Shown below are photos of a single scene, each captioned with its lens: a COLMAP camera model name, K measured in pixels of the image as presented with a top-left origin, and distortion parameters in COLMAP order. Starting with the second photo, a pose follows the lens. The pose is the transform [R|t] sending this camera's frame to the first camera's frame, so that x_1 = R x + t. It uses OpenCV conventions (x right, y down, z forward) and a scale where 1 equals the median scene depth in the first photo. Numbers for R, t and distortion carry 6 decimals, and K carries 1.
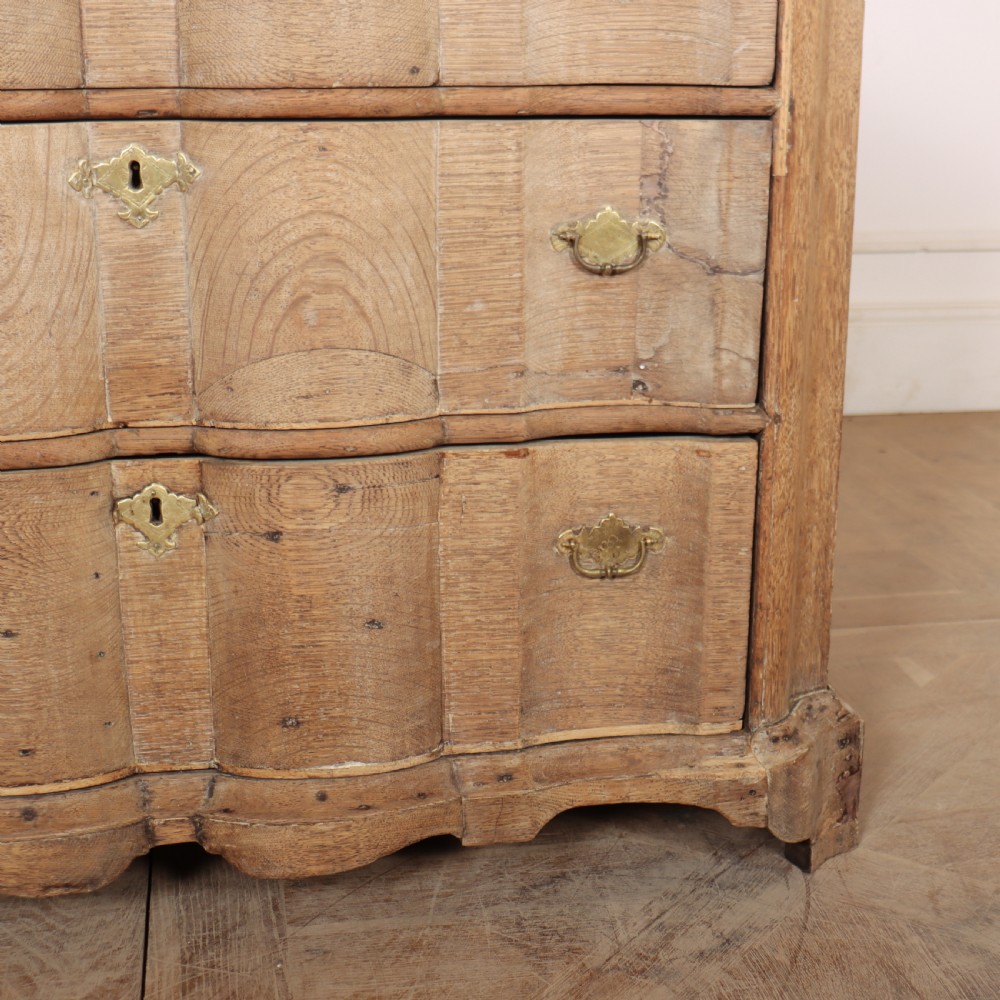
lens RADIAL K [[1718.0, 0, 586.8], [0, 1718.0, 612.5], [0, 0, 1]] dist [-0.143064, 0.160775]
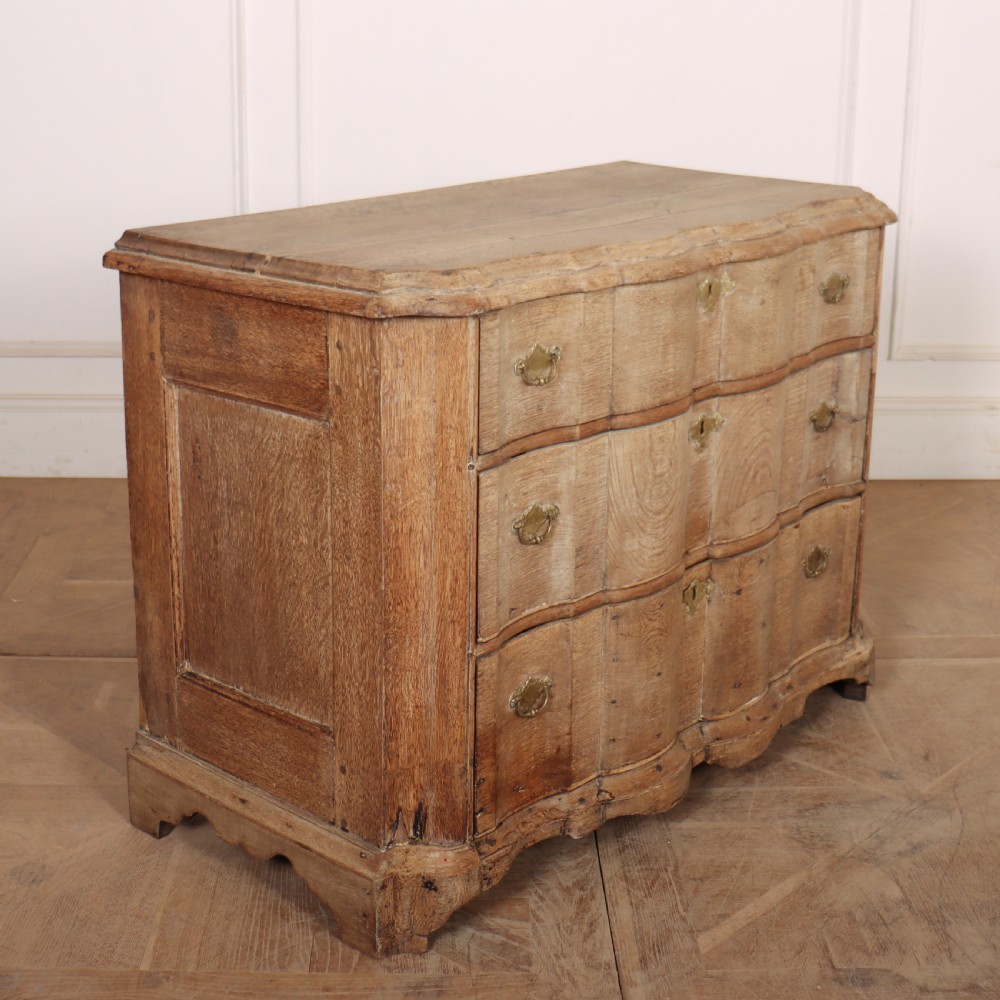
lens RADIAL K [[1724.2, 0, 444.6], [0, 1724.2, 477.4], [0, 0, 1]] dist [-0.174061, 0.086886]
pose [[0.816237, -0.185960, 0.546970, -1.523647], [0.202654, 0.978780, 0.030349, -0.304259], [-0.541007, 0.086074, 0.836602, -0.481216]]
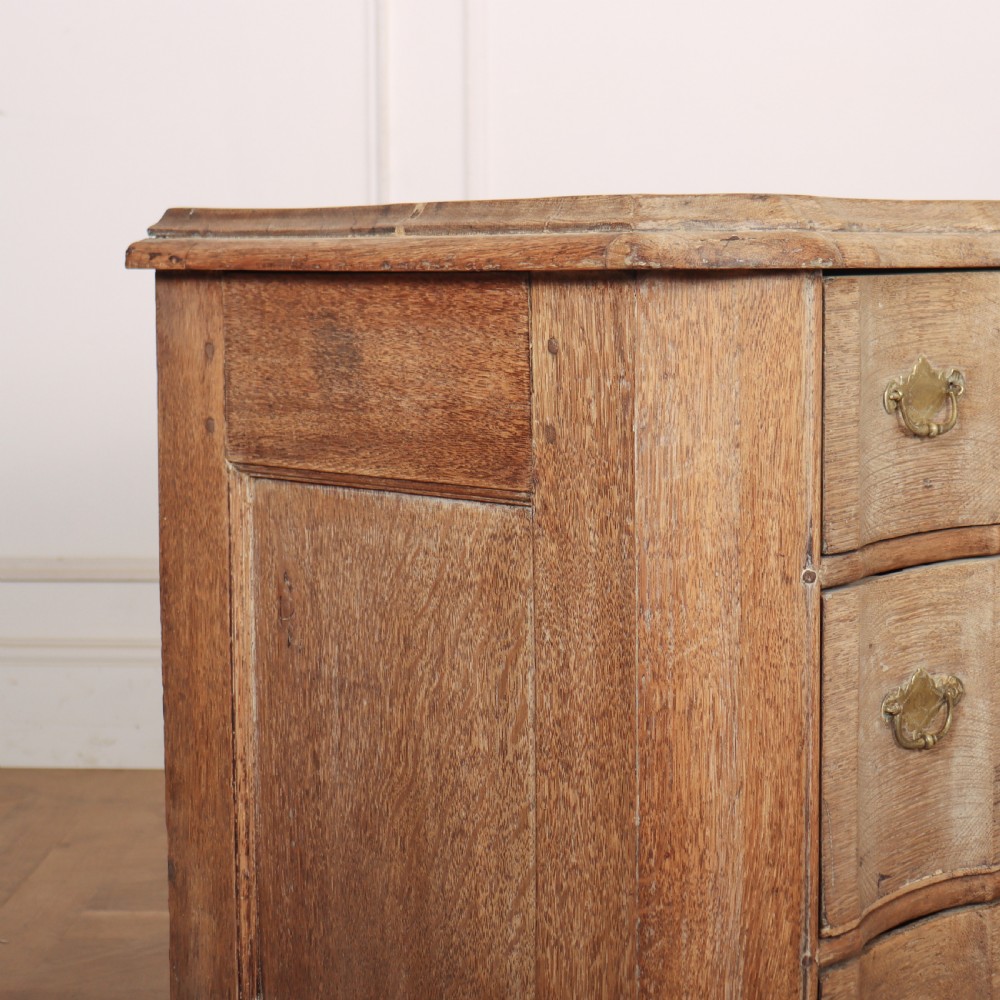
lens RADIAL K [[2176.4, 0, 548.3], [0, 2176.4, 420.8], [0, 0, 1]] dist [-0.095040, 0.315832]
pose [[0.839269, -0.075505, 0.538449, -1.281396], [0.202488, 0.962478, -0.180650, -0.169087], [-0.504605, 0.260643, 0.823067, 0.037680]]
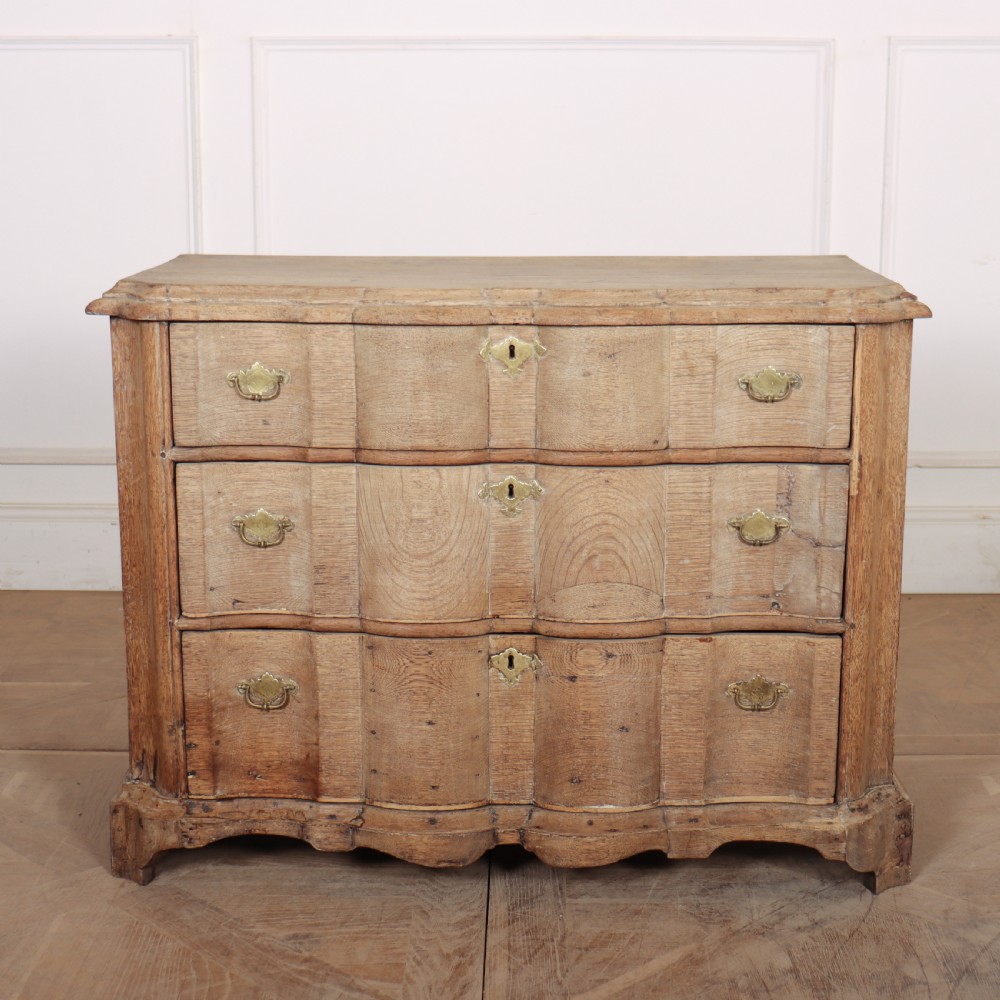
lens RADIAL K [[1904.7, 0, 515.4], [0, 1904.7, 536.0], [0, 0, 1]] dist [-0.104376, 0.042688]
pose [[0.977723, 0.034282, -0.207082, 0.184194], [-0.056935, 0.992900, -0.104443, 0.021601], [0.202032, 0.113906, 0.972733, -1.068884]]
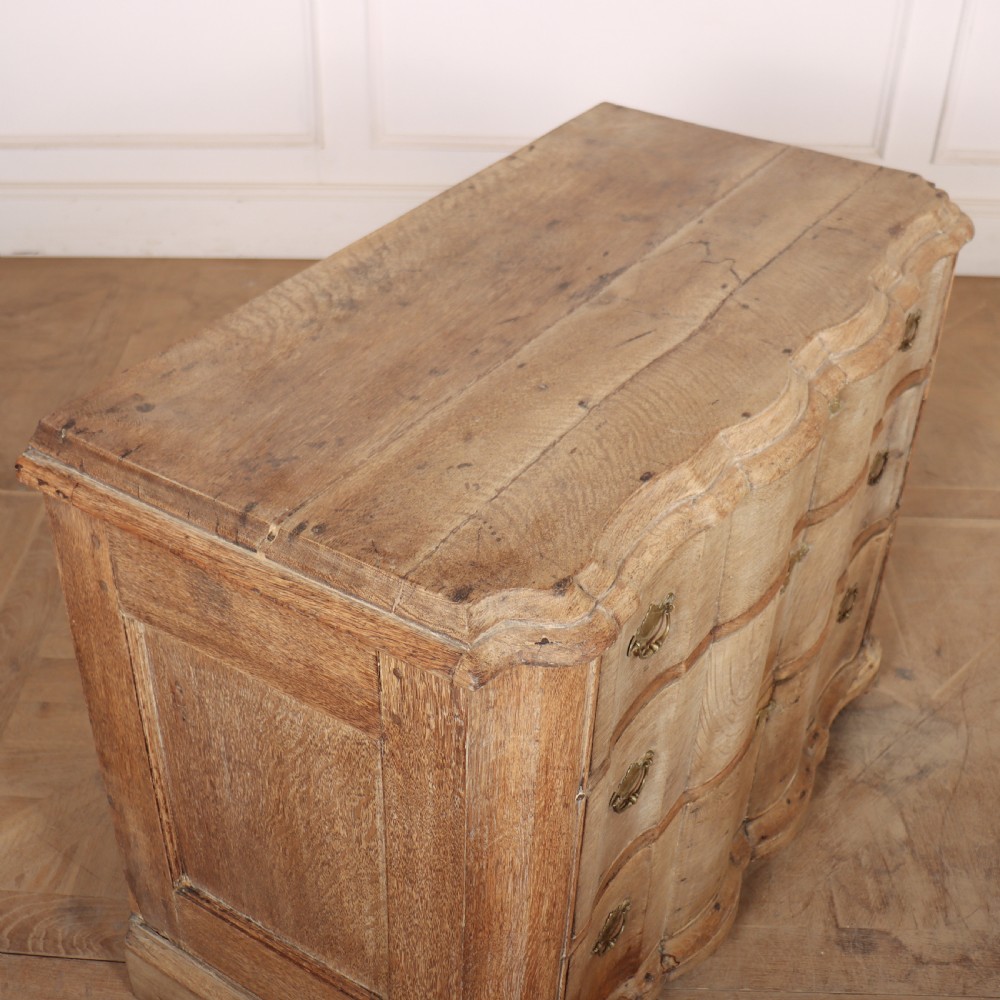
lens RADIAL K [[1377.7, 0, 424.8], [0, 1377.7, 560.2], [0, 0, 1]] dist [-0.179812, 0.024965]
pose [[0.729389, -0.434505, 0.528391, -1.134120], [0.245712, 0.887244, 0.390415, -0.807925], [-0.638449, -0.154932, 0.753909, 0.224998]]
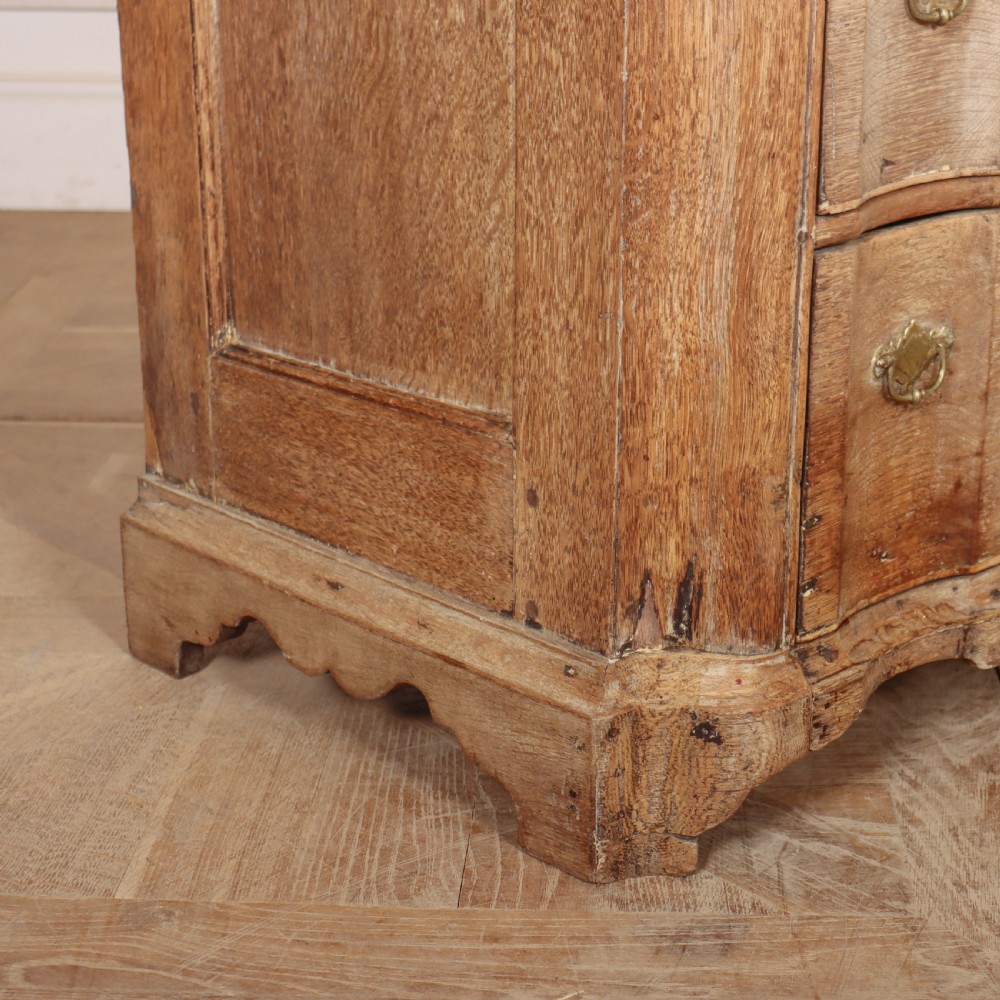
lens RADIAL K [[2145.0, 0, 569.5], [0, 2145.0, 633.4], [0, 0, 1]] dist [-0.084478, 0.243394]
pose [[0.835797, -0.224576, 0.501008, -1.247863], [0.192758, 0.974457, 0.115234, -0.036227], [-0.514090, 0.000261, 0.857736, 0.126631]]
